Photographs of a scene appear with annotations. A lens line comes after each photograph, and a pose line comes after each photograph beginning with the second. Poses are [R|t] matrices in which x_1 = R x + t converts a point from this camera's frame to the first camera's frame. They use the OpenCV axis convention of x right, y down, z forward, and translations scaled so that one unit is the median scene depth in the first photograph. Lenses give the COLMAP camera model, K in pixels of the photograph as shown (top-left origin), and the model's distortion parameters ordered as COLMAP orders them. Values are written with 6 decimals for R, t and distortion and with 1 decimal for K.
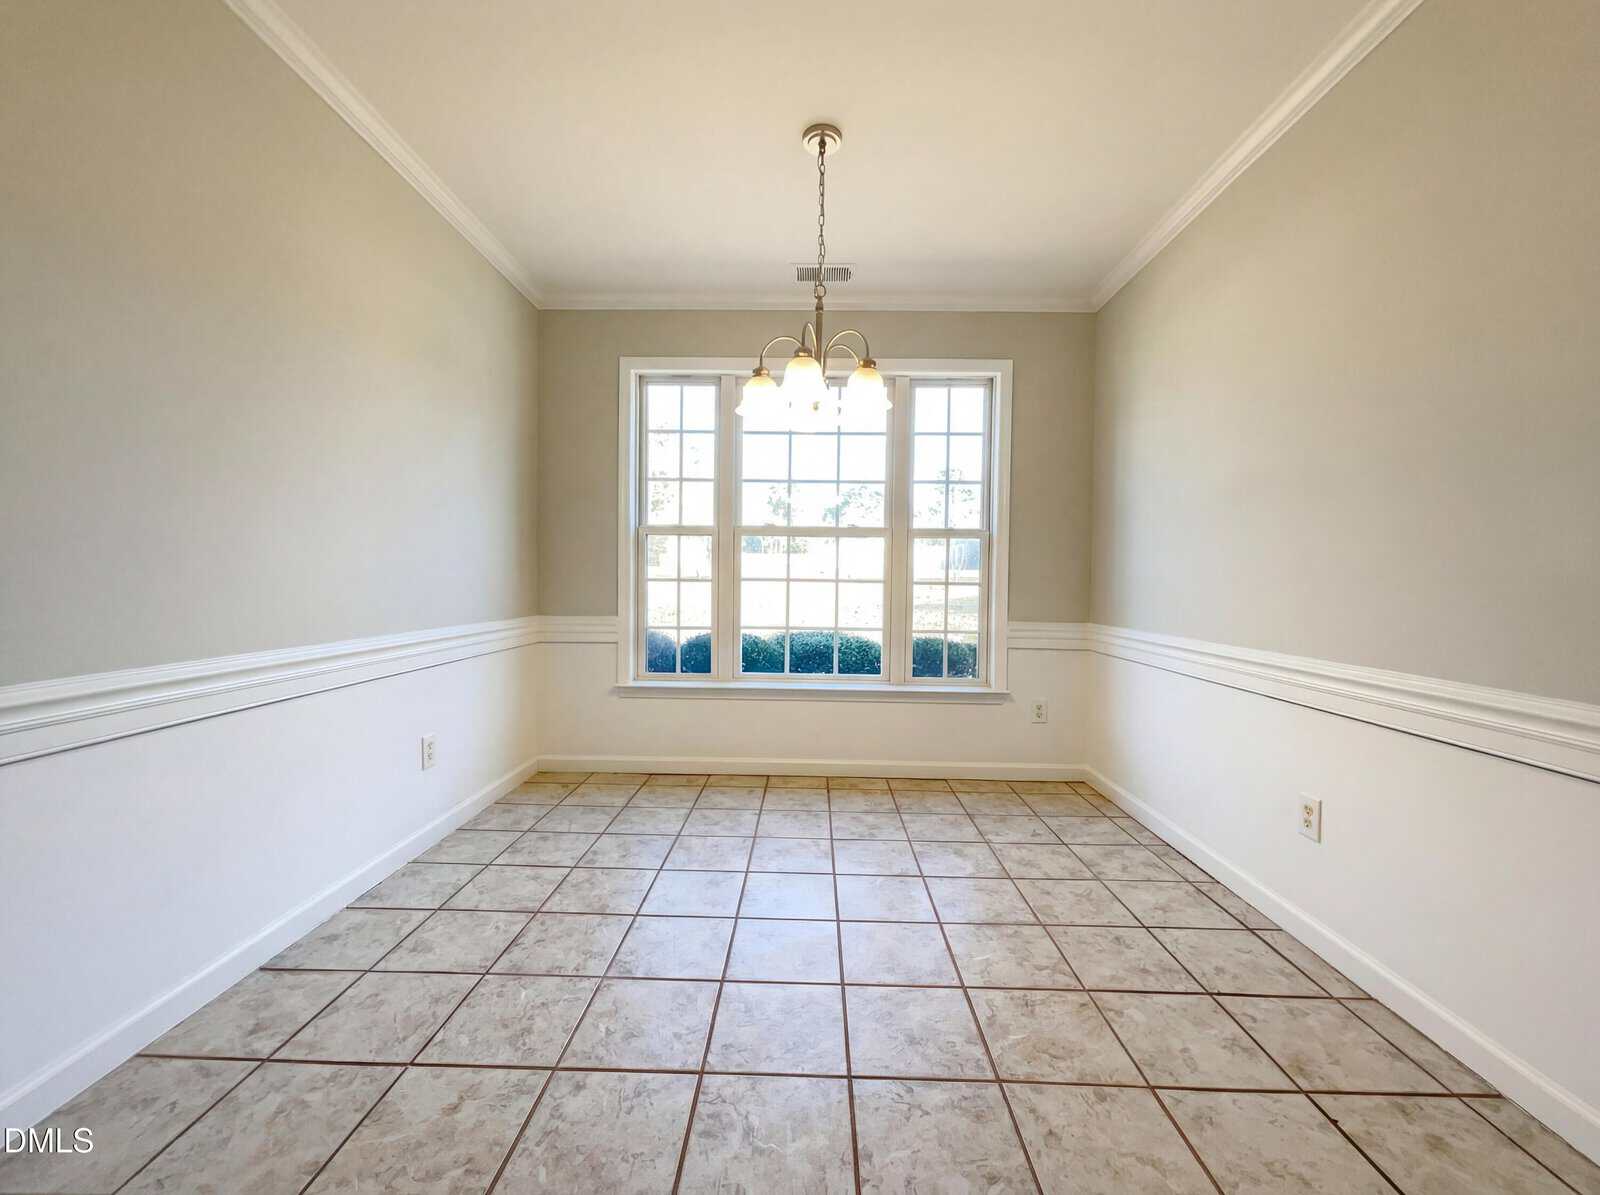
lens RADIAL K [[642.0, 0, 800.0], [0, 642.0, 597.5], [0, 0, 1]] dist [-0.001185, 0.000069]
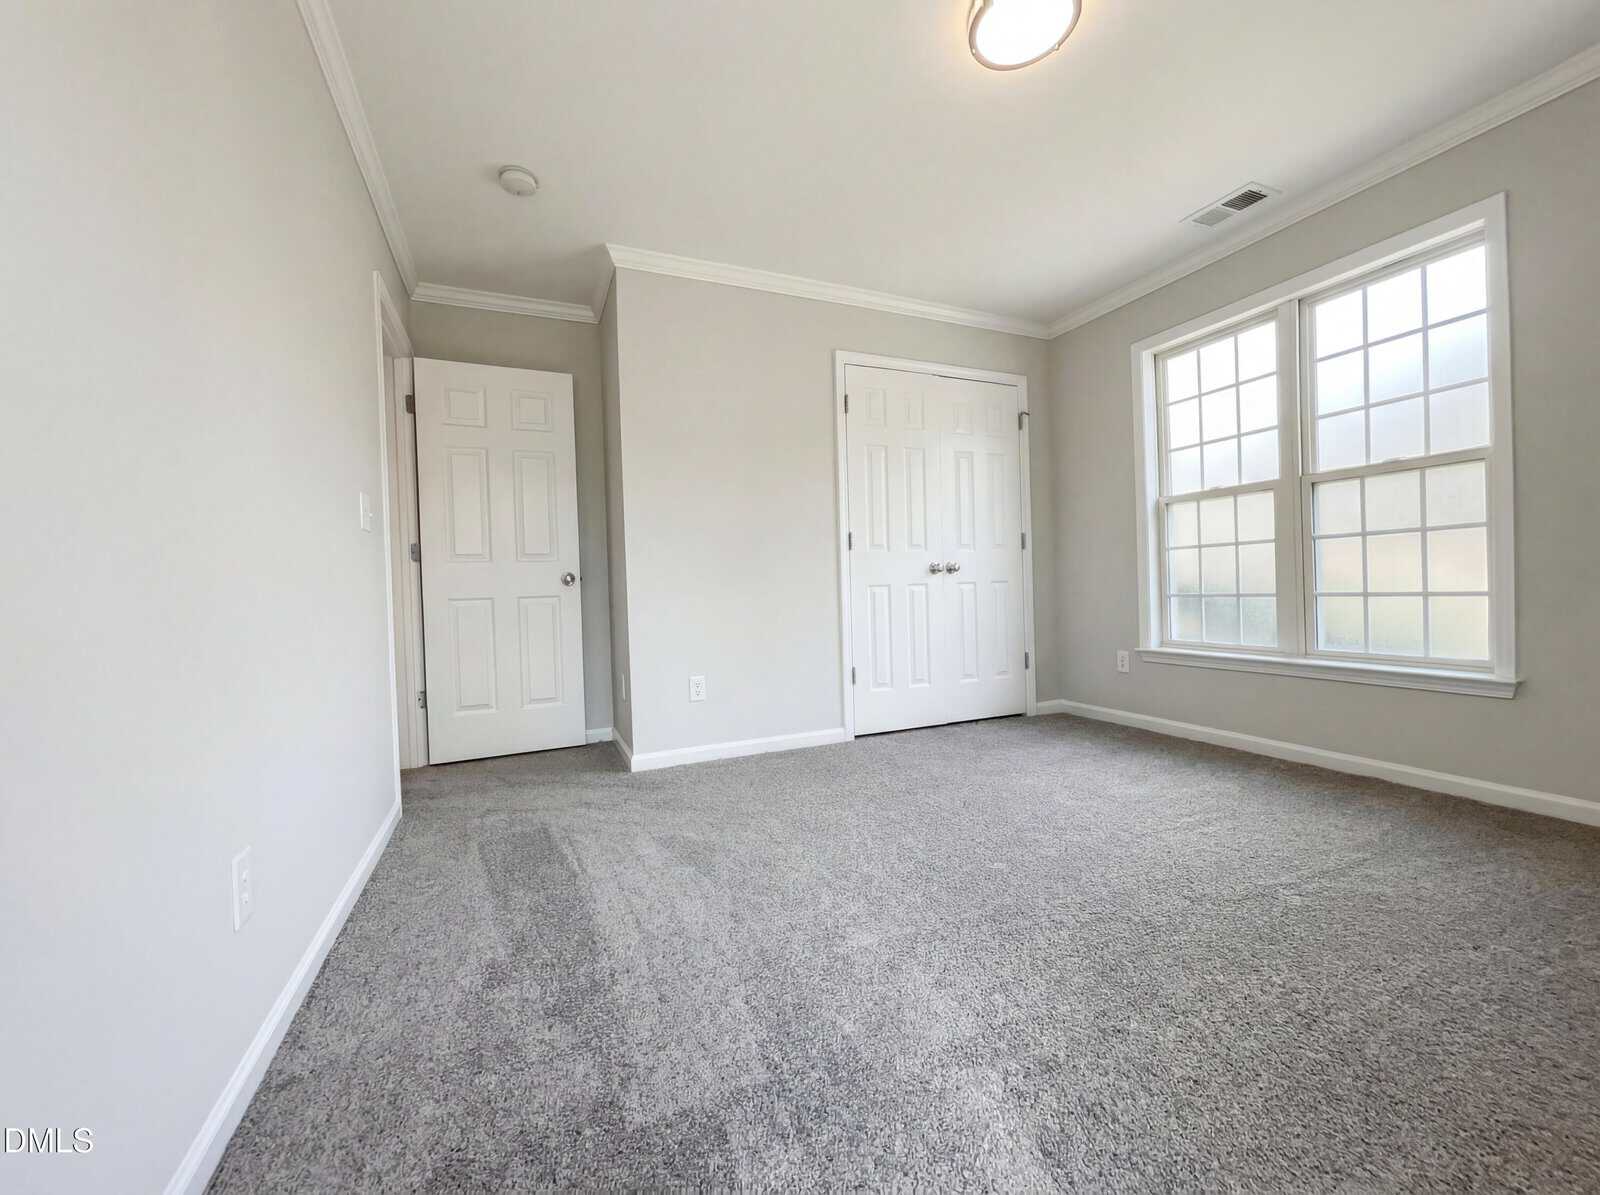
lens RADIAL K [[642.0, 0, 800.0], [0, 642.0, 597.5], [0, 0, 1]] dist [-0.001185, 0.000069]
pose [[0.423782, -0.010494, -0.905703, 0.496973], [0.055140, 0.998377, 0.014233, 0.003818], [0.904084, -0.055972, 0.423673, 0.013753]]
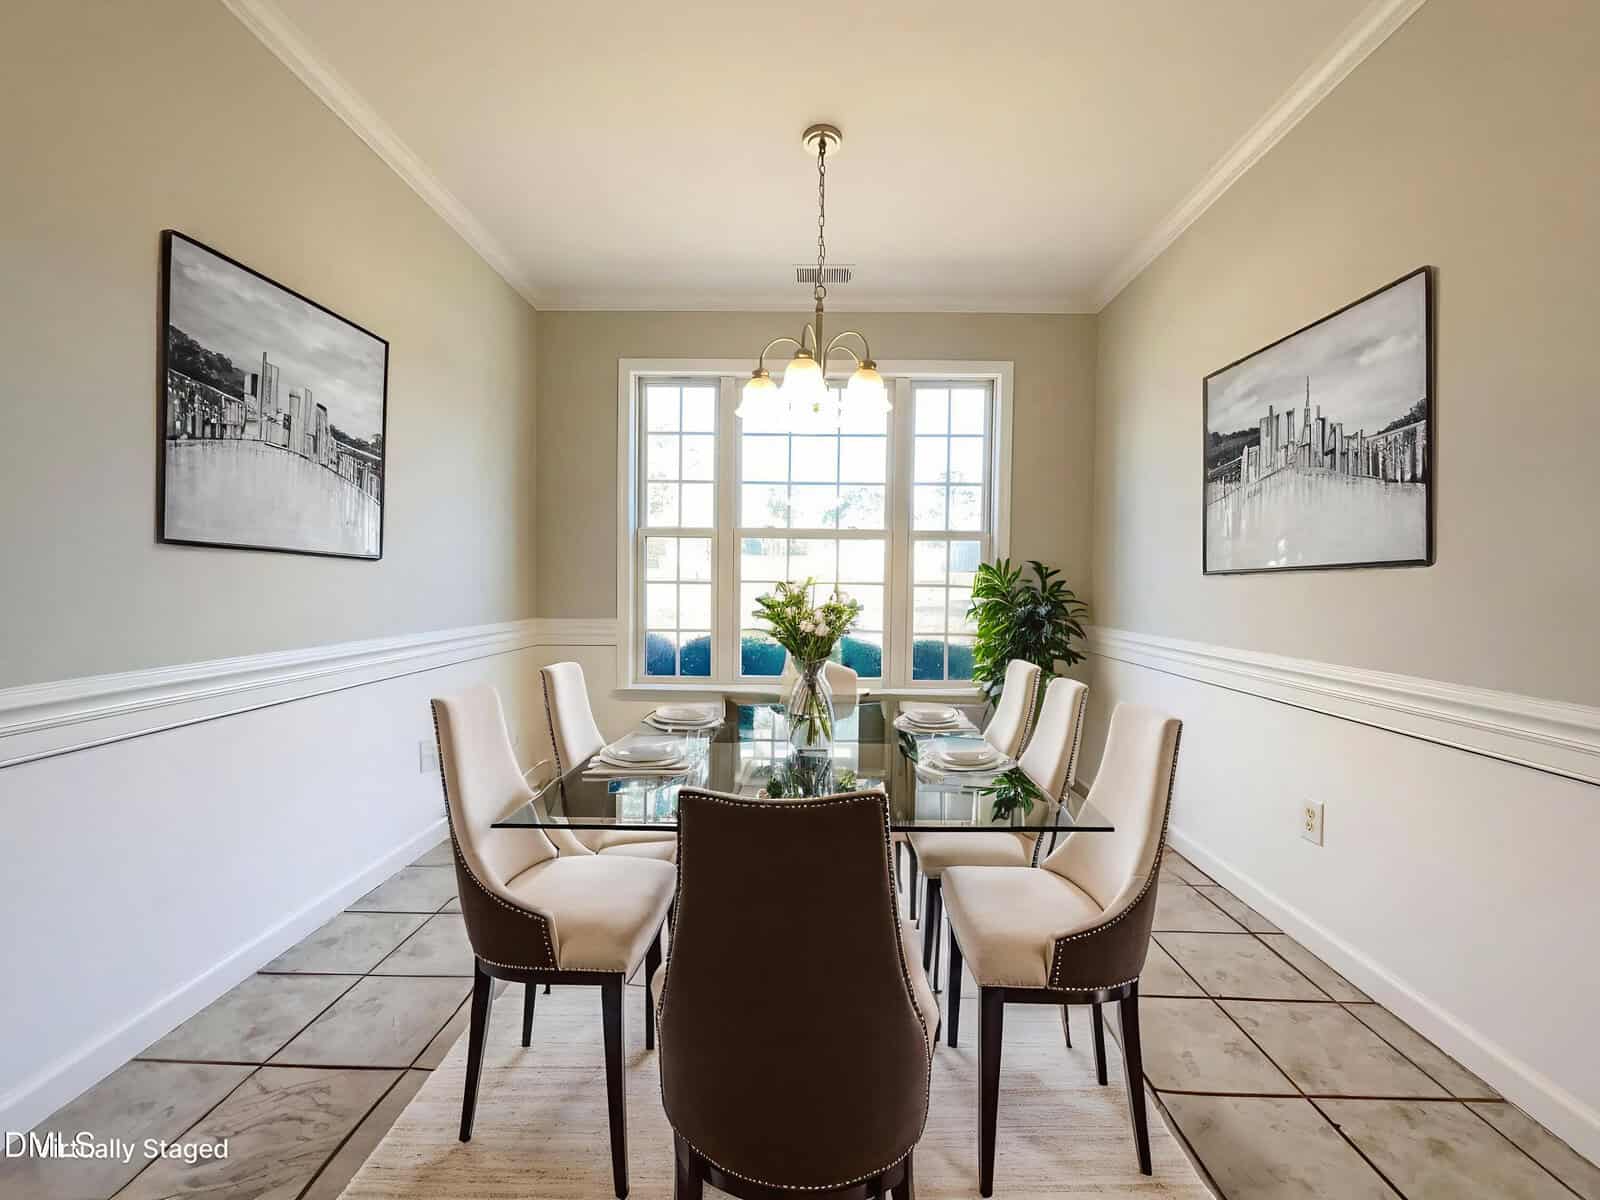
lens RADIAL K [[635.6, 0, 805.6], [0, 635.6, 594.8], [0, 0, 1]] dist [-0.000885, -0.000016]
pose [[0.999965, -0.000042, 0.008314, 0.000370], [0.000104, 0.999972, -0.007522, -0.000505], [-0.008313, 0.007523, 0.999937, 0.015735]]
